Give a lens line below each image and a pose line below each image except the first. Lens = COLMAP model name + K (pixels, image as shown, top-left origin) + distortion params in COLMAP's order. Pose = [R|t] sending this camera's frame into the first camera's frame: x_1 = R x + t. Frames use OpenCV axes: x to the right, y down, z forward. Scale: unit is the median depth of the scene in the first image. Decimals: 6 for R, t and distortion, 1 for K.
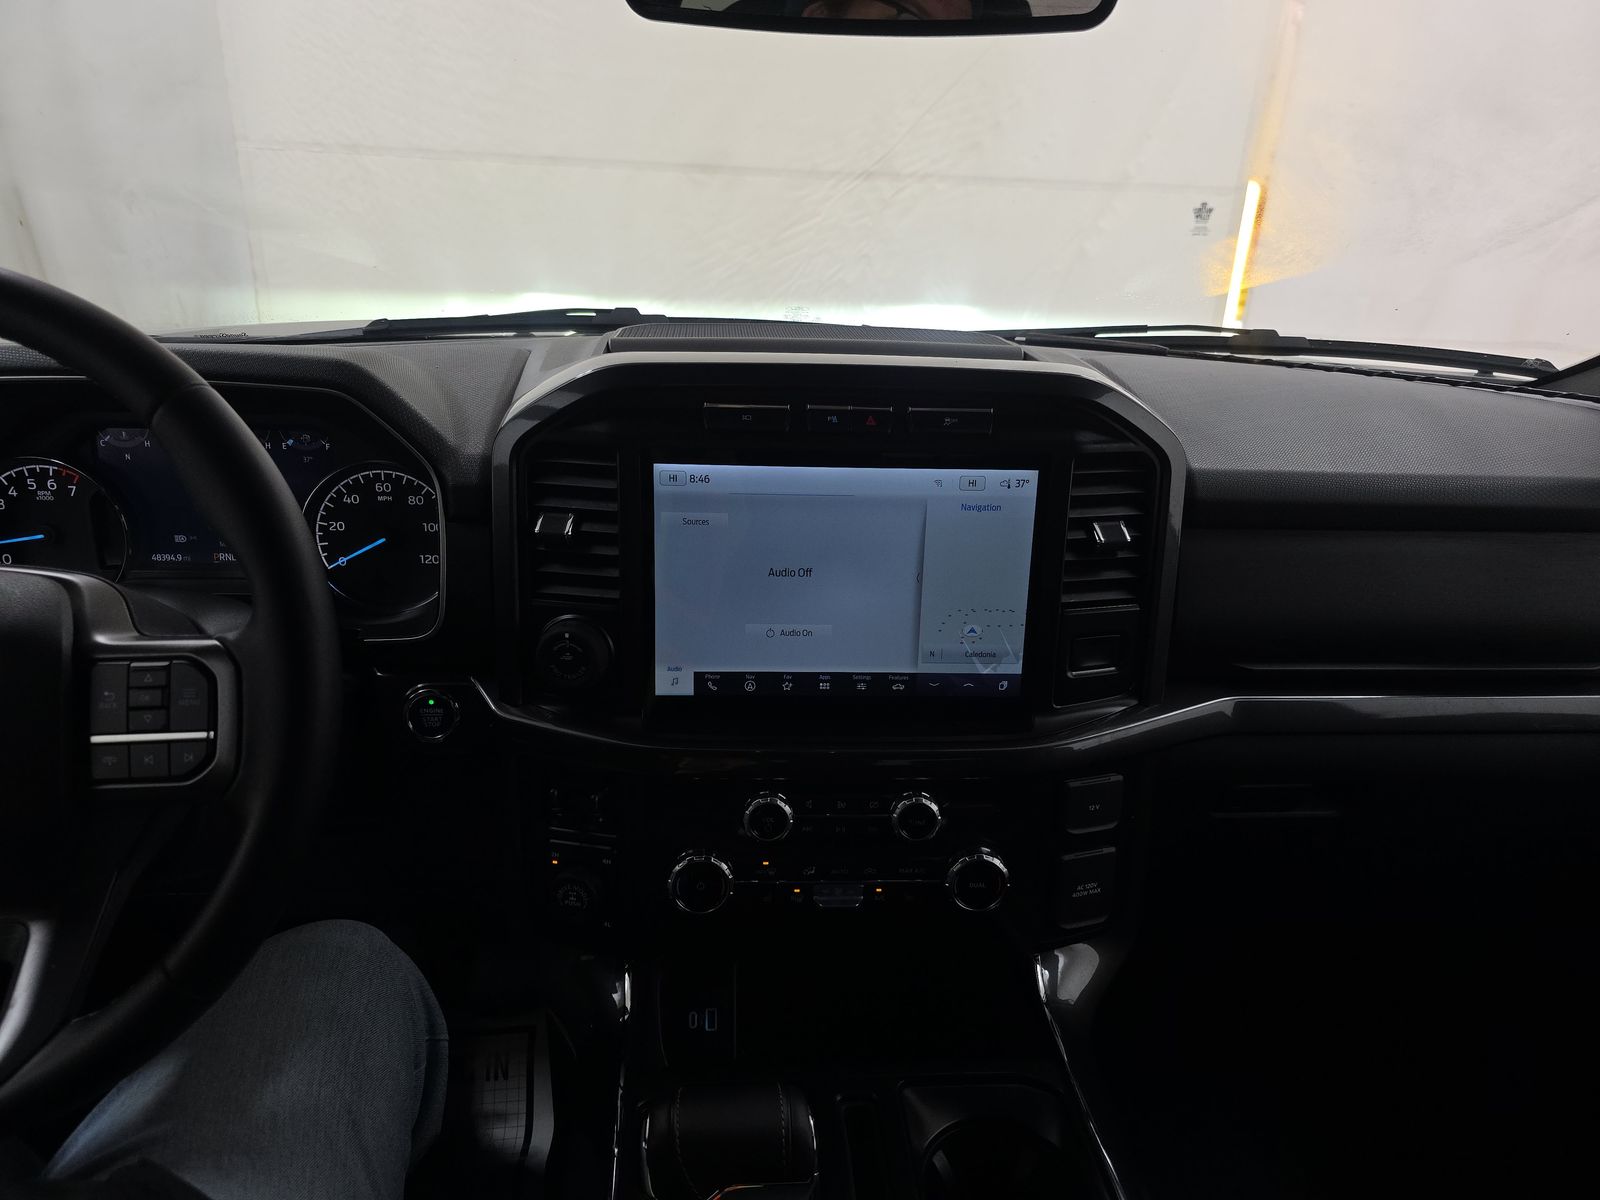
lens RADIAL K [[1086.6, 0, 793.1], [0, 1086.6, 594.5], [0, 0, 1]] dist [0.013288, -0.009272]
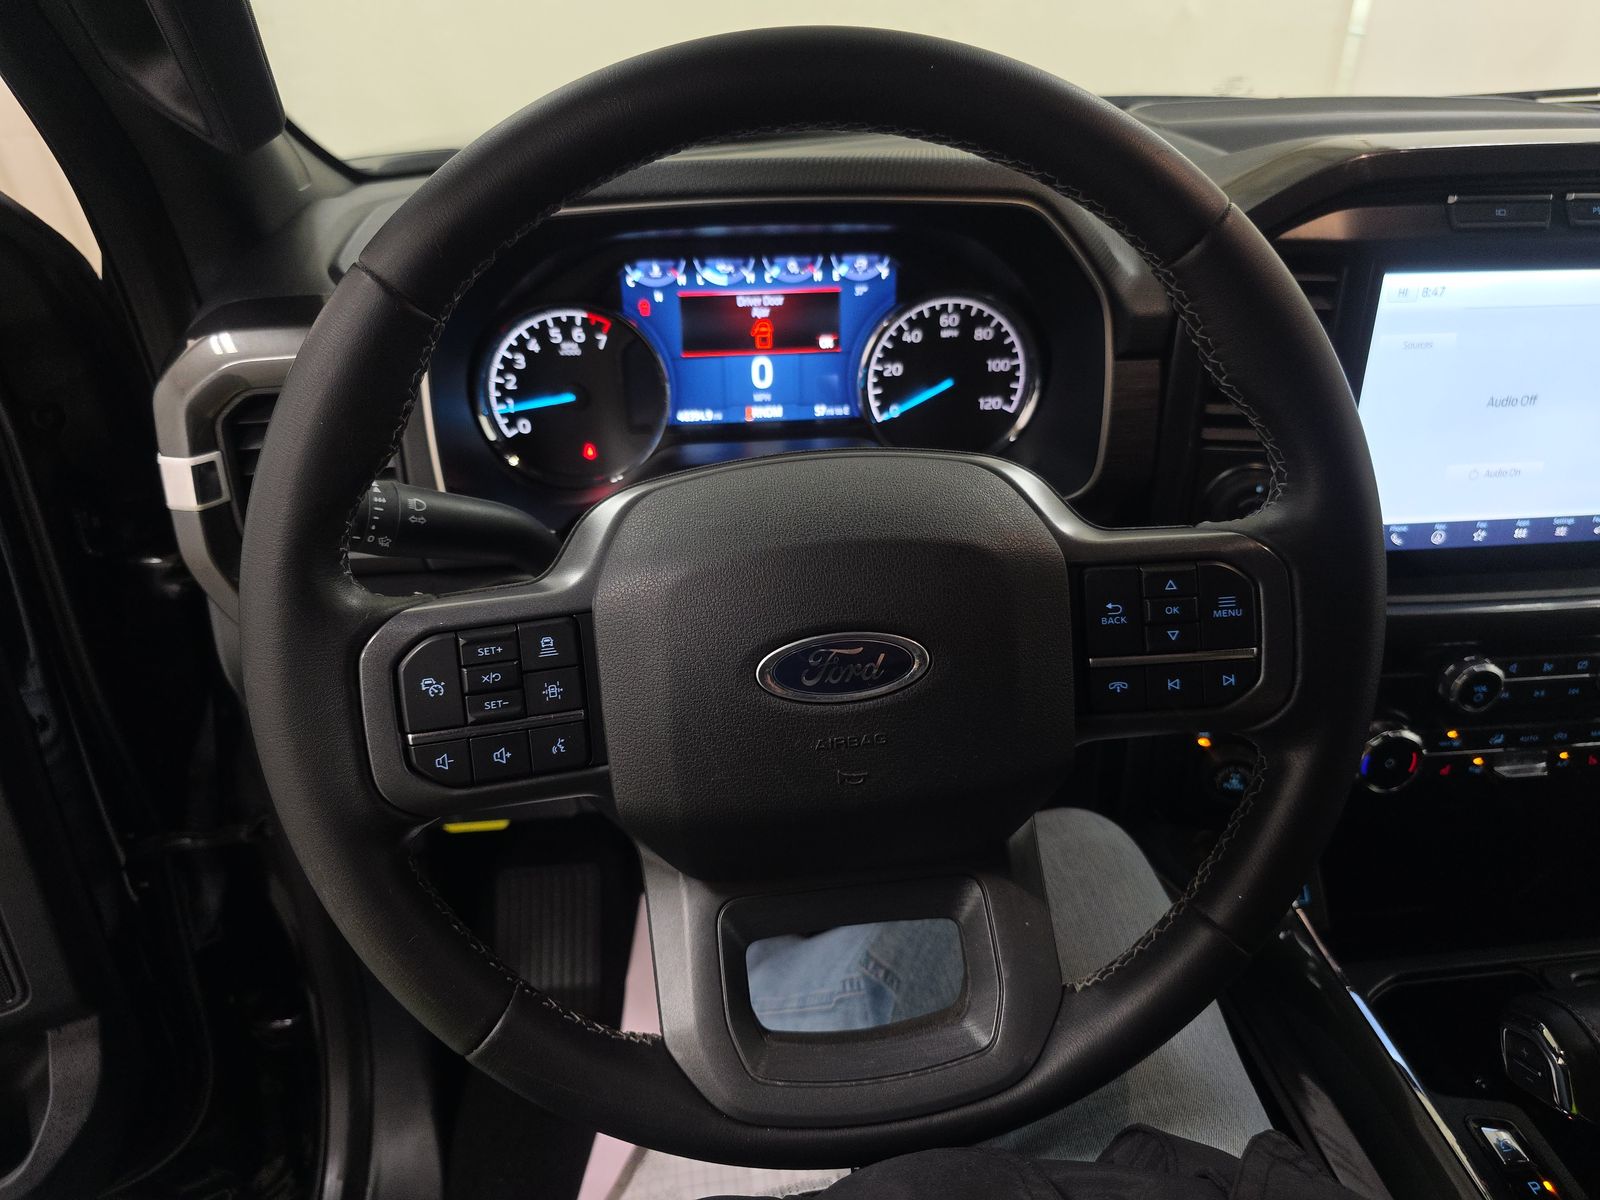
lens RADIAL K [[1086.6, 0, 799.6], [0, 1086.6, 607.4], [0, 0, 1]] dist [0.013288, -0.009272]
pose [[0.998925, -0.046297, 0.002196, -0.519721], [0.045156, 0.982798, 0.179077, -0.036756], [-0.010449, -0.178785, 0.983833, 0.132895]]
